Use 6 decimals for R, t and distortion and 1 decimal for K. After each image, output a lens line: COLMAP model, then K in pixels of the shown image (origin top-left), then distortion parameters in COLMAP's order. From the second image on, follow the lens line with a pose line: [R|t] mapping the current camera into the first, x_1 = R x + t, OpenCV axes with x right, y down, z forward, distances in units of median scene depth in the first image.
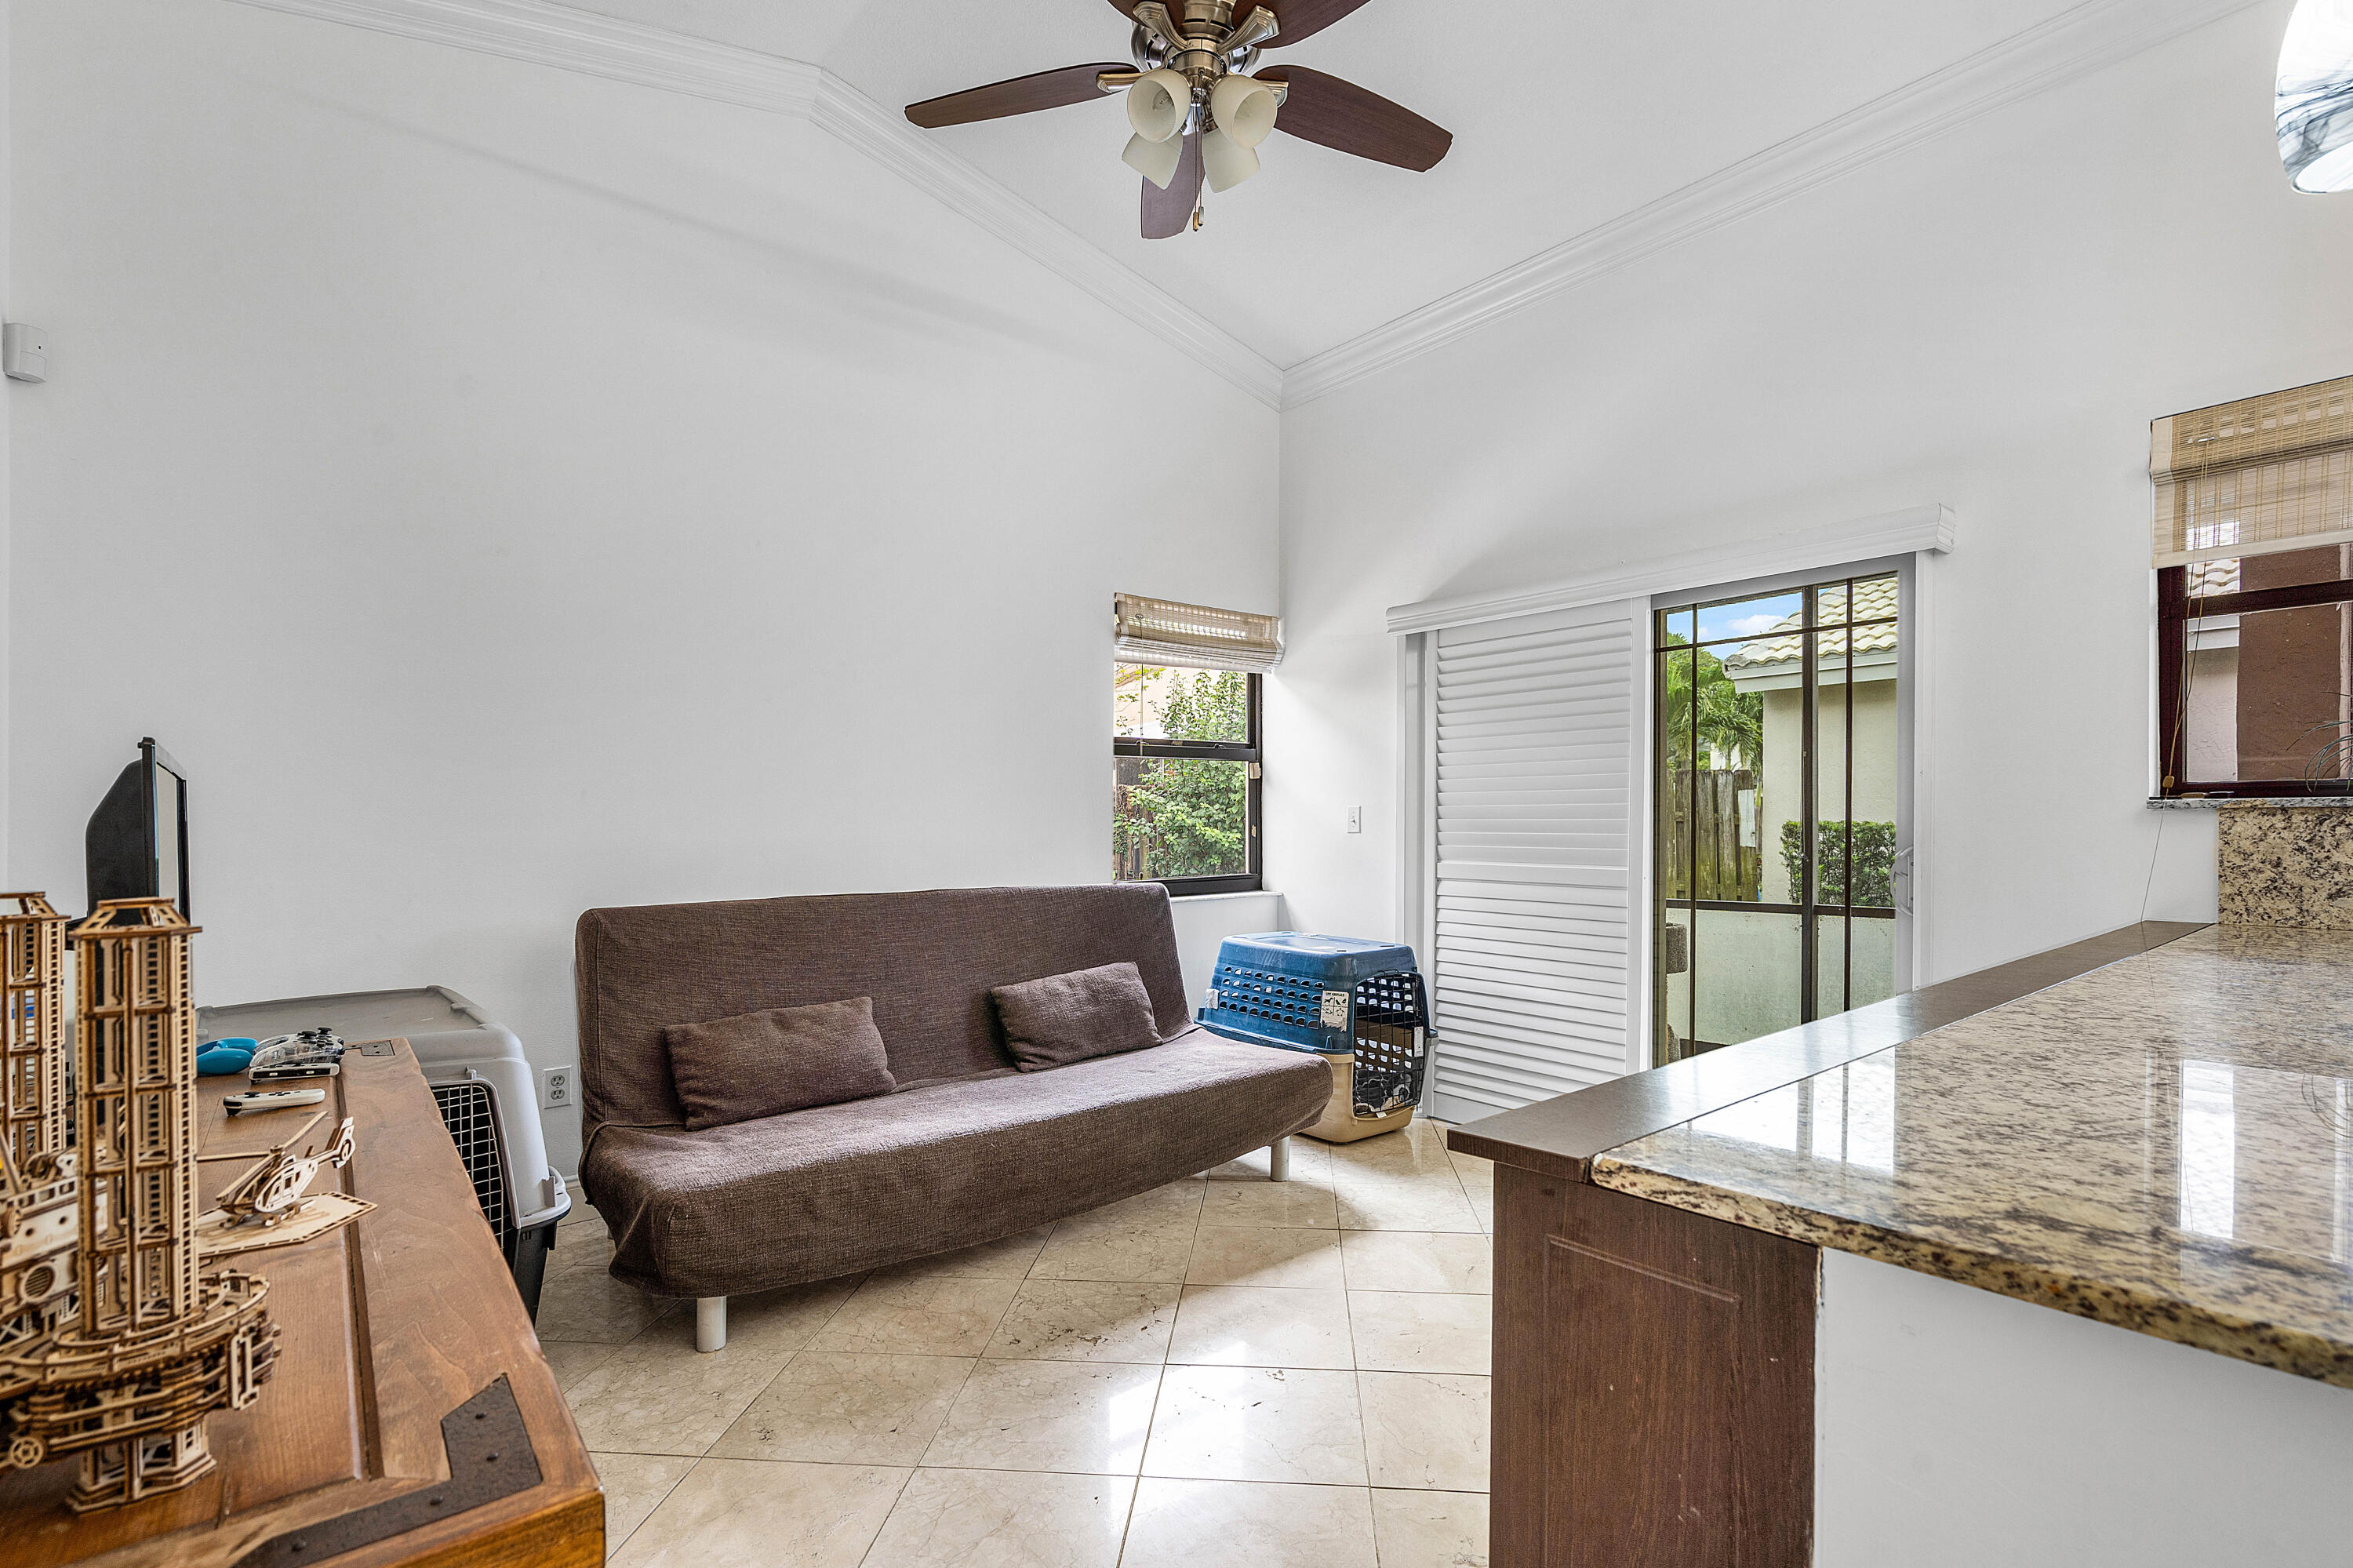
lens RADIAL K [[1113.2, 0, 1222.8], [0, 1113.2, 819.5], [0, 0, 1]] dist [-0.000837, 0.002872]
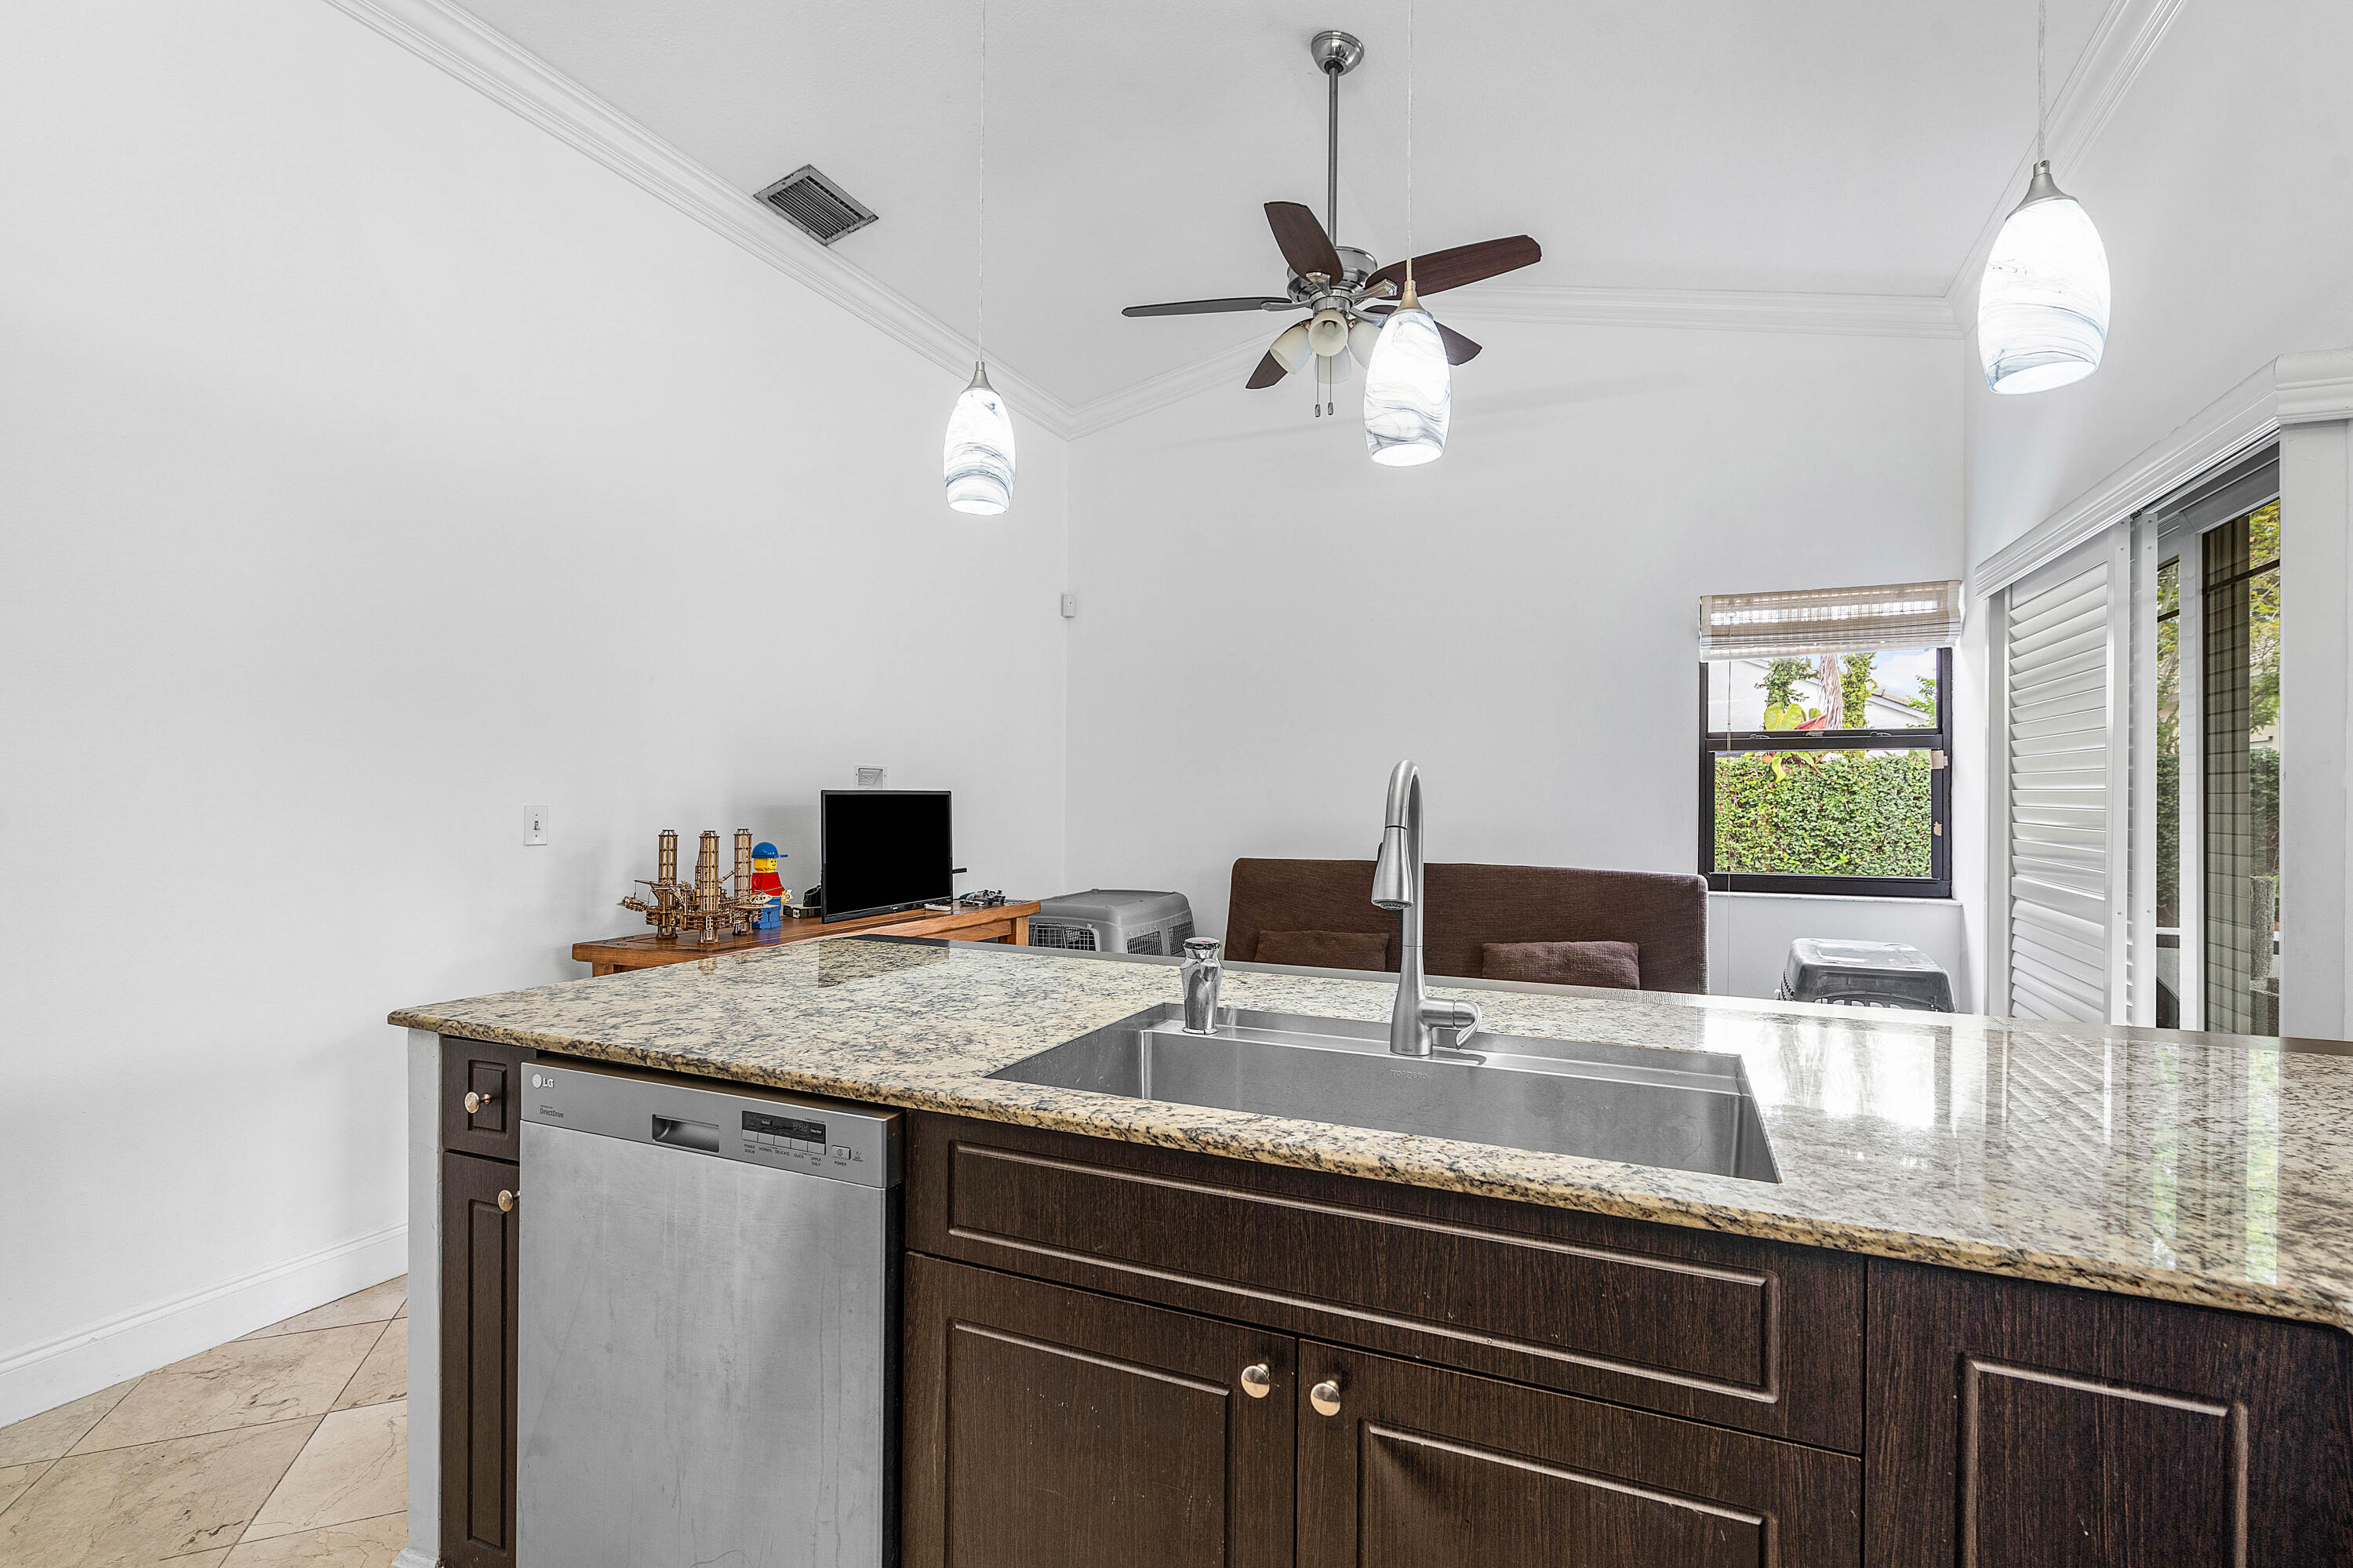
lens RADIAL K [[1113.2, 0, 1179.8], [0, 1113.2, 808.1], [0, 0, 1]] dist [-0.000837, 0.002872]
pose [[0.425246, 0.020622, -0.904843, 0.900626], [-0.008468, 0.999787, 0.018806, -0.028142], [0.905038, -0.000335, 0.425330, 0.152358]]
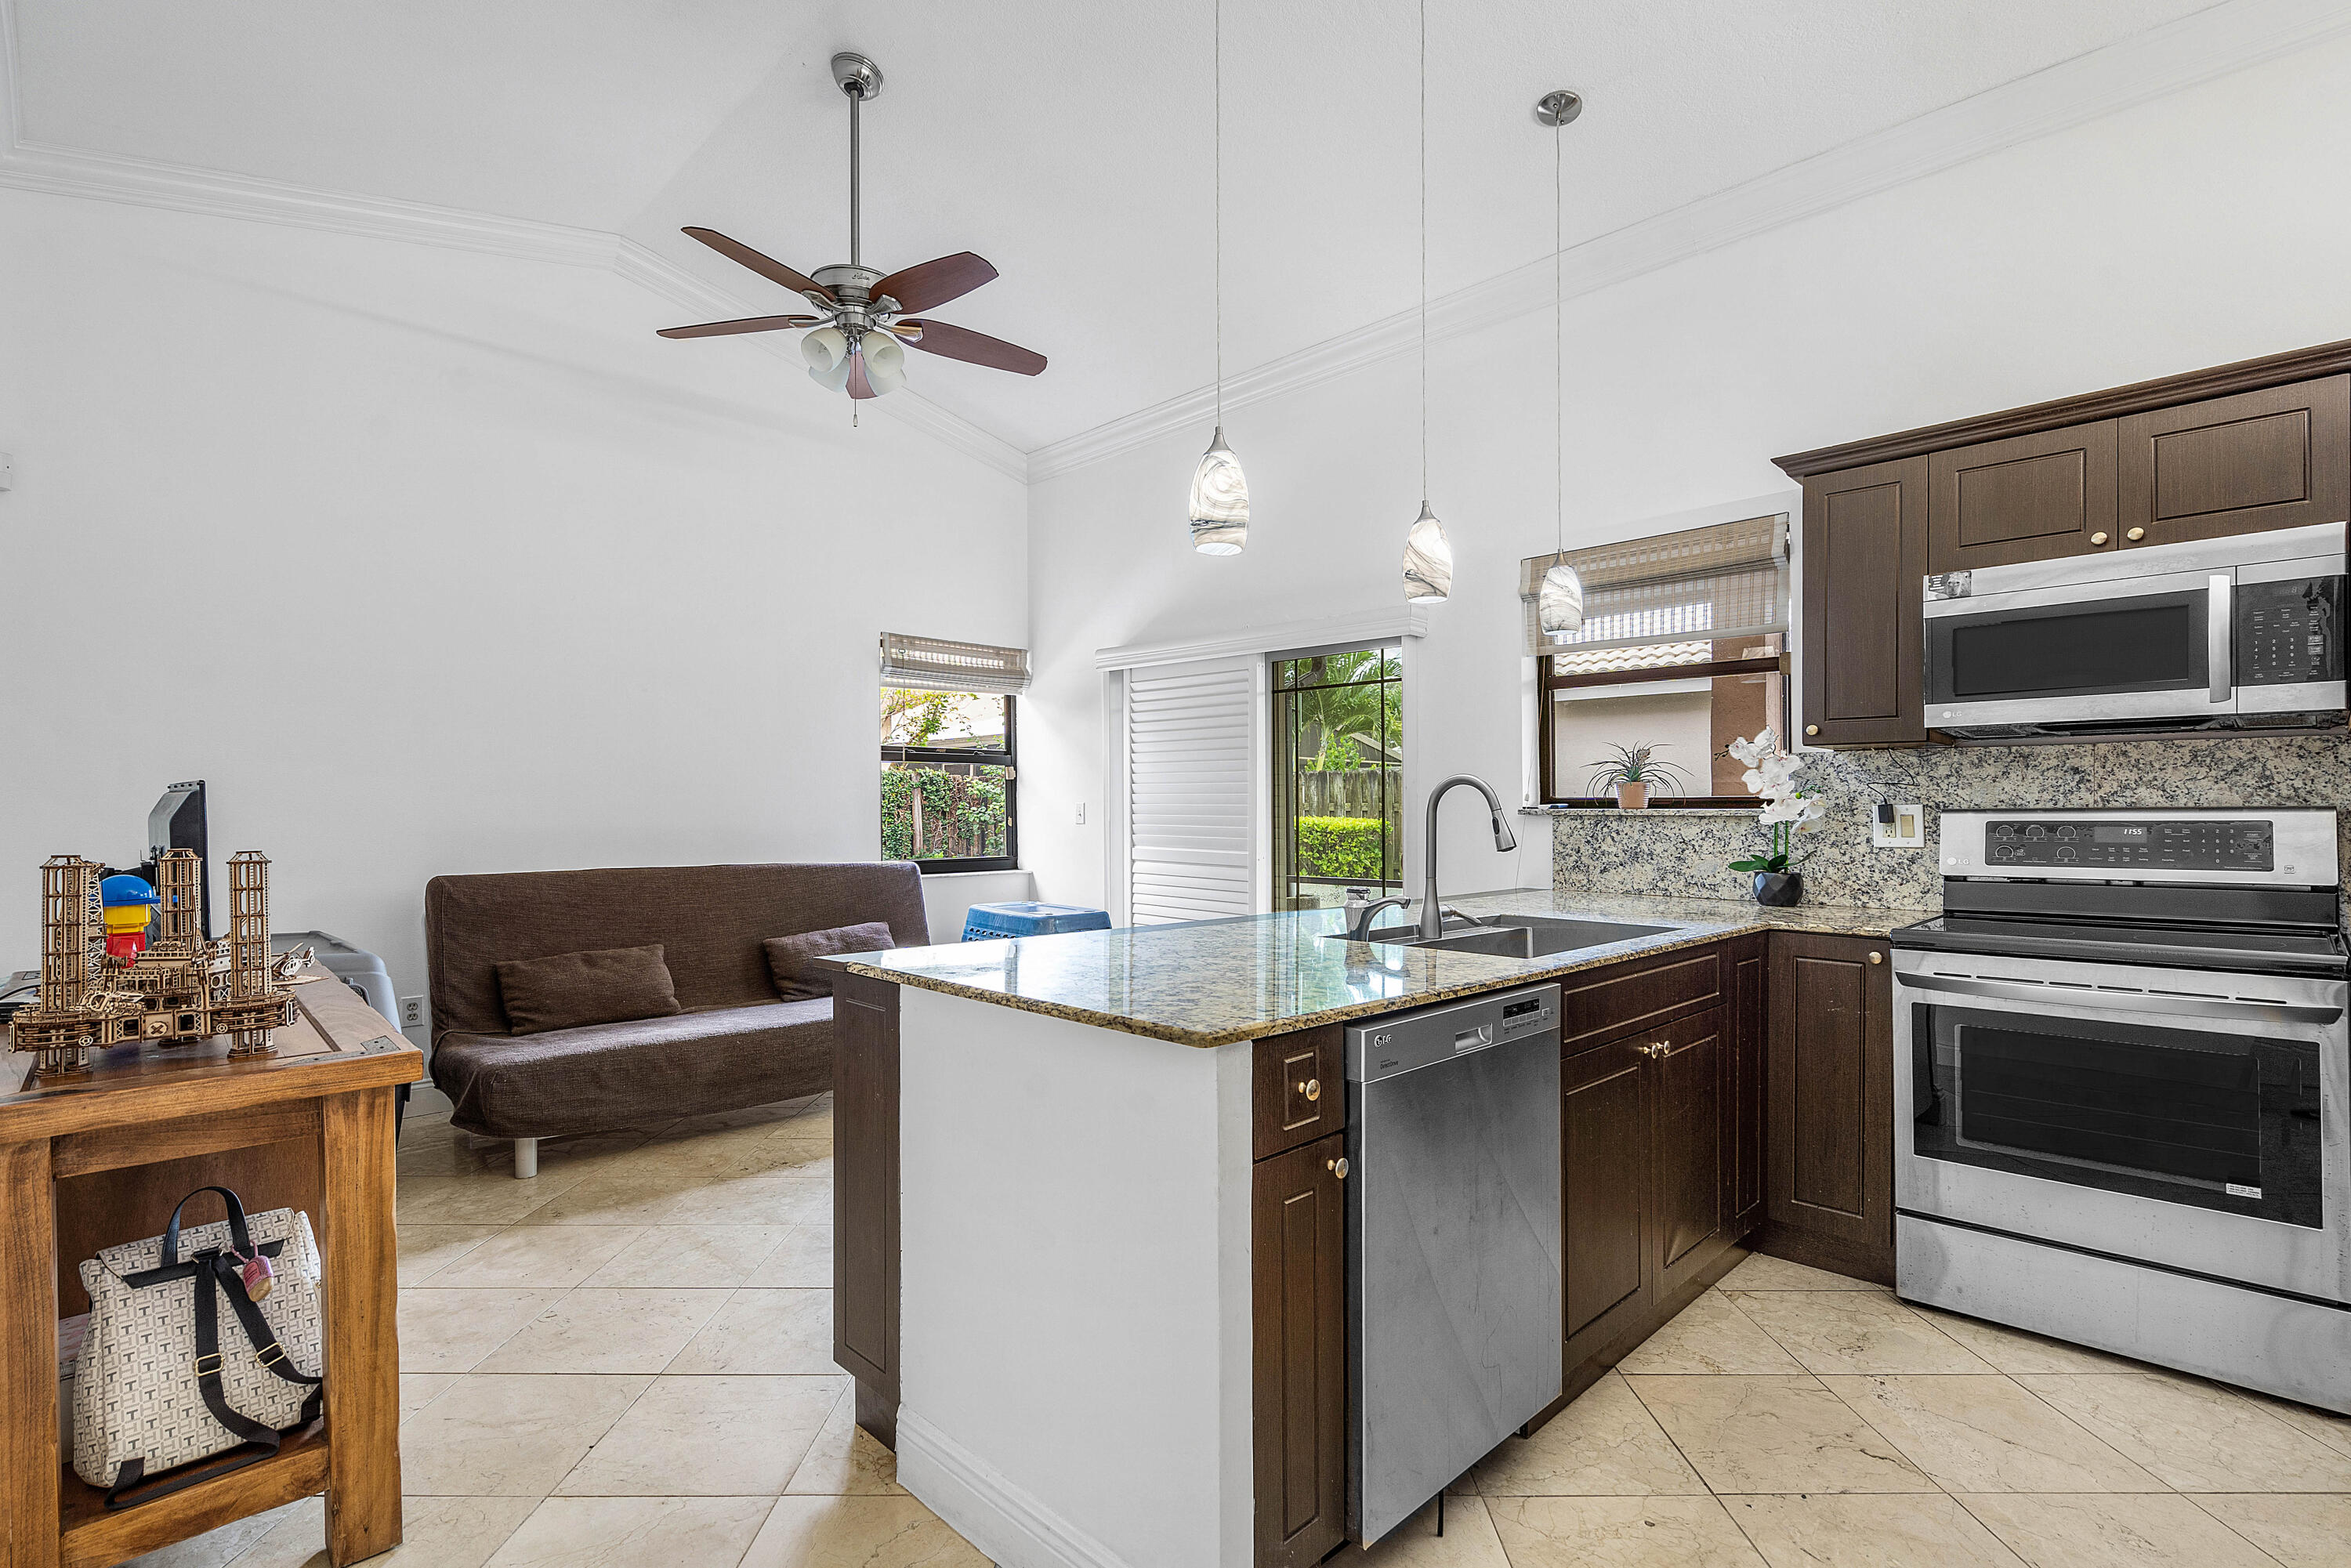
lens RADIAL K [[1112.2, 0, 1231.3], [0, 1112.2, 836.1], [0, 0, 1]] dist [-0.000837, 0.002872]
pose [[0.995585, 0.008497, 0.093482, 0.253206], [-0.011009, 0.999591, 0.026387, -0.013630], [-0.093220, -0.027300, 0.995271, -0.413300]]
